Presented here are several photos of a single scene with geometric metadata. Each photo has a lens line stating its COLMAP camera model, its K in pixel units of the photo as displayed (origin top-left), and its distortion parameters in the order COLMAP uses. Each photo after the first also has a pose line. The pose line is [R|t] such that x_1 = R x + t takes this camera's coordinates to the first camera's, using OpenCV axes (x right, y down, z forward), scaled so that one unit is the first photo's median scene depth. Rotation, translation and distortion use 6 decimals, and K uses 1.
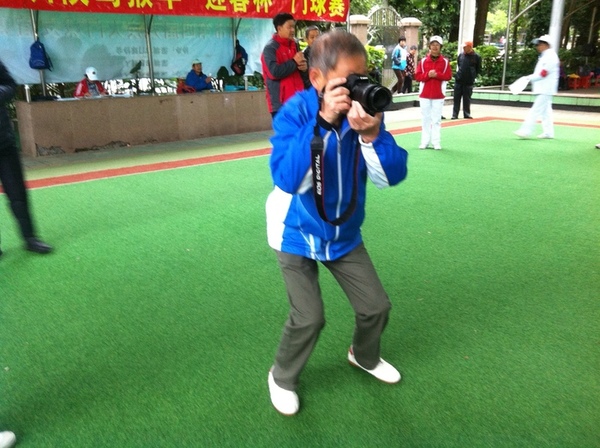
lens RADIAL K [[562.3, 0, 293.5], [0, 562.3, 241.5], [0, 0, 1]] dist [0.010660, 0.000000]
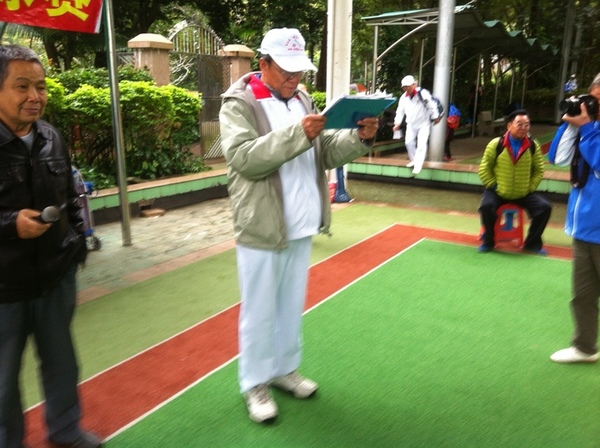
lens RADIAL K [[562.3, 0, 302.3], [0, 562.3, 247.7], [0, 0, 1]] dist [0.010660, 0.000000]
pose [[0.950819, -0.056244, 0.304599, 0.110061], [0.070313, 0.996896, -0.035410, -0.218333], [-0.301662, 0.055086, 0.951822, 0.599636]]
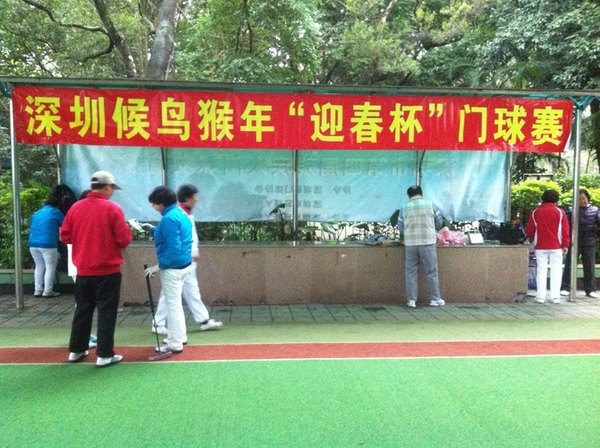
lens RADIAL K [[562.3, 0, 296.0], [0, 562.3, 258.4], [0, 0, 1]] dist [0.010660, 0.000000]
pose [[0.816794, 0.092174, -0.569518, 0.239141], [-0.198757, 0.971682, -0.127791, -0.139664], [0.541611, 0.217574, 0.811984, 0.363212]]
